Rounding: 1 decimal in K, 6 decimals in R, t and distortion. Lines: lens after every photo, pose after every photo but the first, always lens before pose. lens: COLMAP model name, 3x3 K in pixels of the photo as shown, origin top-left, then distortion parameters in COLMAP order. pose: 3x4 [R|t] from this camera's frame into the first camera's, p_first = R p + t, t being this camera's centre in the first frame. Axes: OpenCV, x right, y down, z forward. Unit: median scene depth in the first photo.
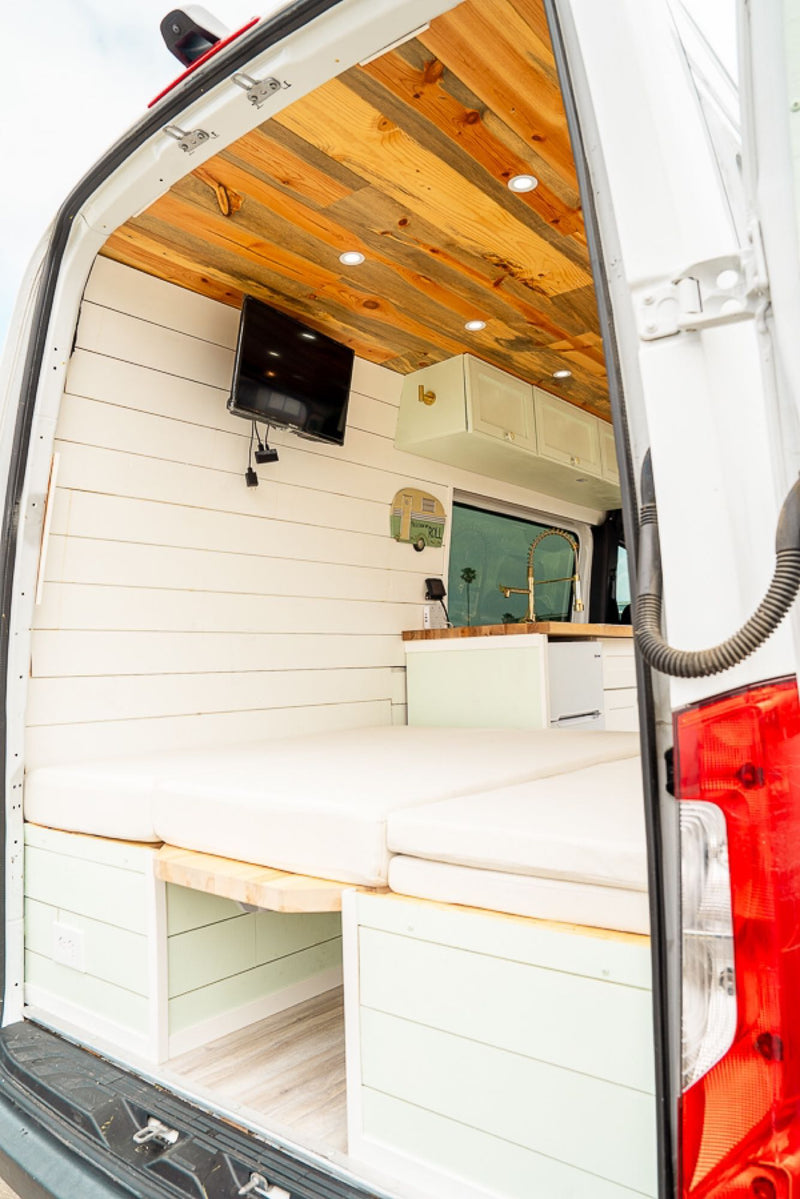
lens RADIAL K [[822.5, 0, 400.0], [0, 822.5, 599.5], [0, 0, 1]] dist [-0.060288, 0.001978]
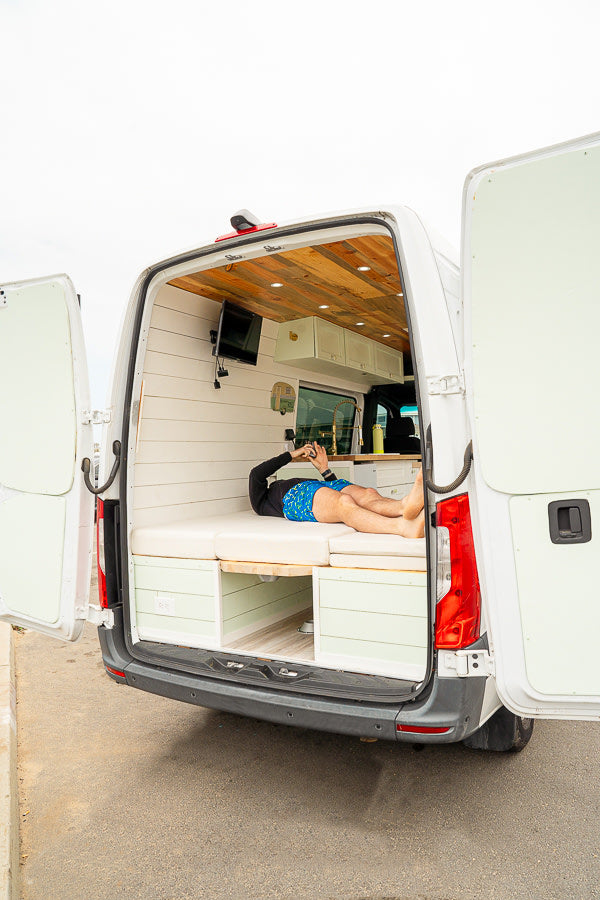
lens RADIAL K [[617.4, 0, 300.0], [0, 617.4, 450.0], [0, 0, 1]] dist [-0.060288, 0.001978]
pose [[0.983913, 0.006782, 0.178518, -0.252495], [-0.017555, 0.998113, 0.058838, -0.083096], [-0.177782, -0.061026, 0.982176, -0.527260]]
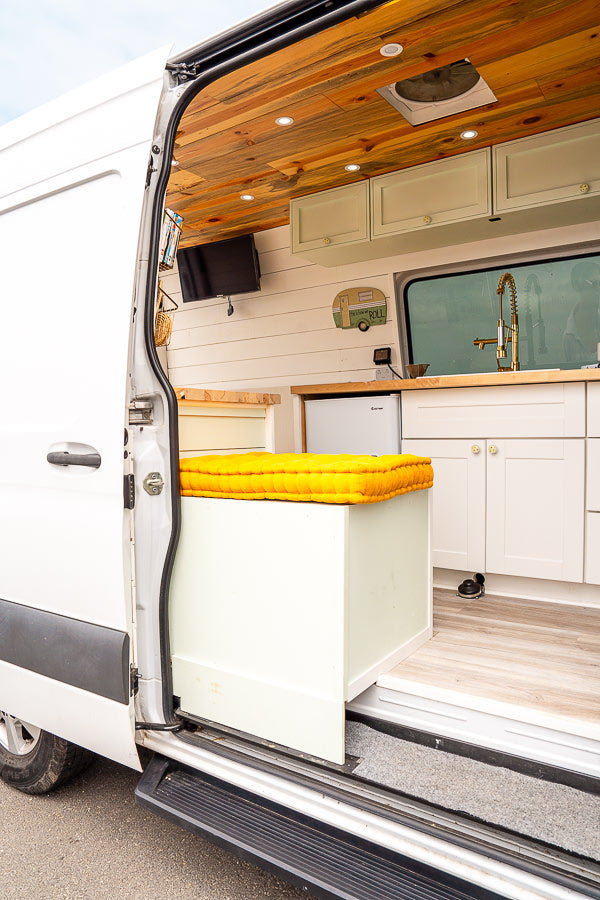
lens RADIAL K [[642.4, 0, 300.0], [0, 642.4, 450.0], [0, 0, 1]] dist [-0.054720, 0.000003]
pose [[0.051518, 0.068934, -0.996290, 1.463580], [0.092807, 0.992967, 0.073503, 0.066227], [0.994350, -0.096250, 0.044758, 1.097538]]
